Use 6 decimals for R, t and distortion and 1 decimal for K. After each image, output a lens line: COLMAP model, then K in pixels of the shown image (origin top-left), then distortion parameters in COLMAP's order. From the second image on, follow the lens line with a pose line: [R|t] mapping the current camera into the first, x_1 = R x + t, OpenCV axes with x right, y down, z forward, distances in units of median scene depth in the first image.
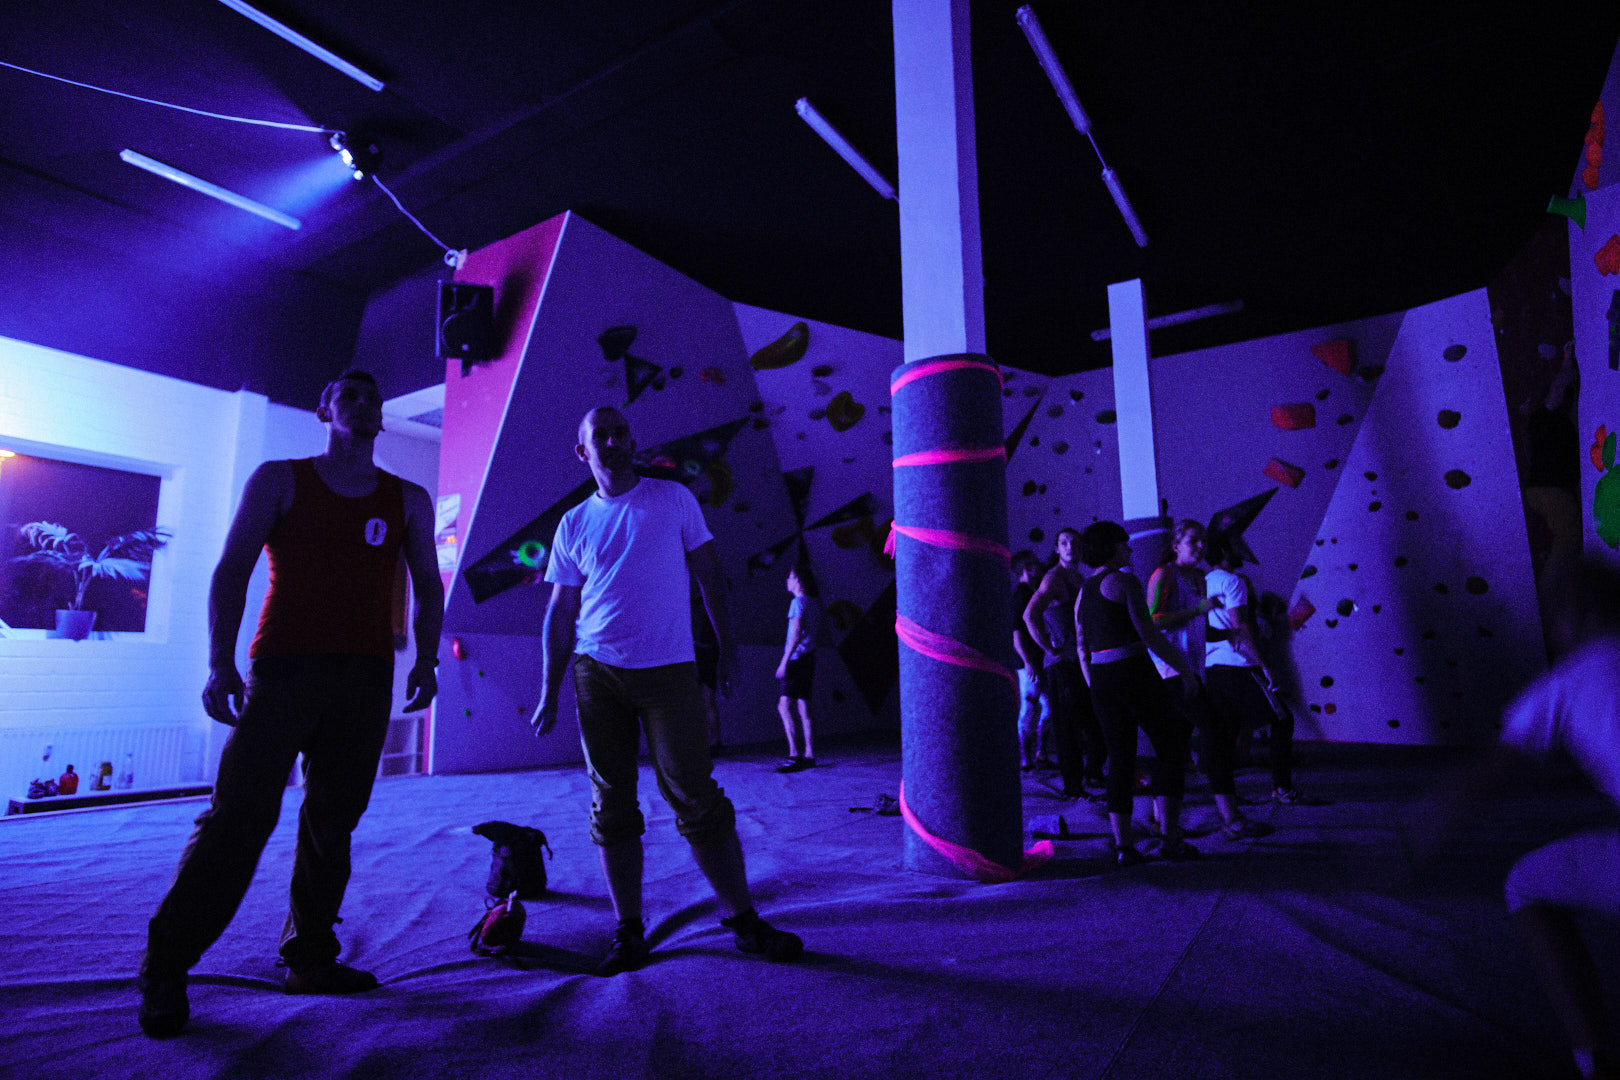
lens RADIAL K [[861.5, 0, 812.3], [0, 861.5, 539.0], [0, 0, 1]] dist [-0.035532, 0.010786]
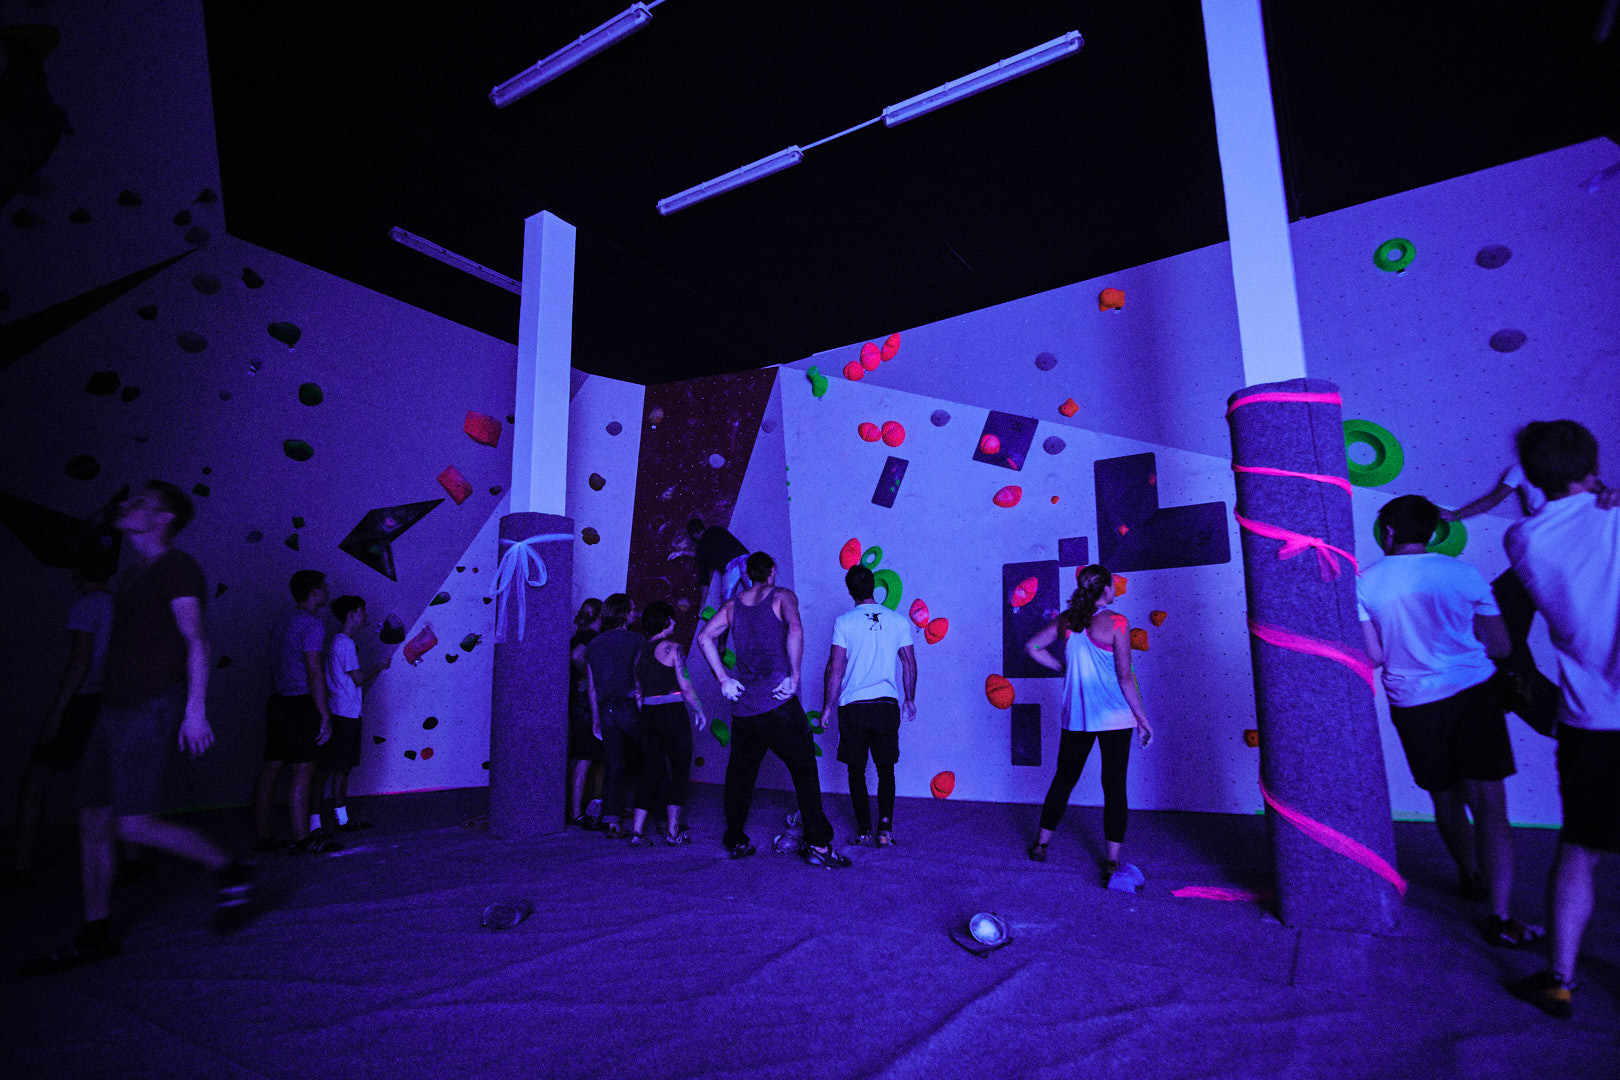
lens RADIAL K [[861.5, 0, 812.3], [0, 861.5, 540.6], [0, 0, 1]] dist [-0.035532, 0.010786]
pose [[0.000445, 0.178481, 0.983943, -0.310186], [-0.143502, 0.973771, -0.176571, 0.082119], [-0.989650, -0.141119, 0.026045, 0.607021]]
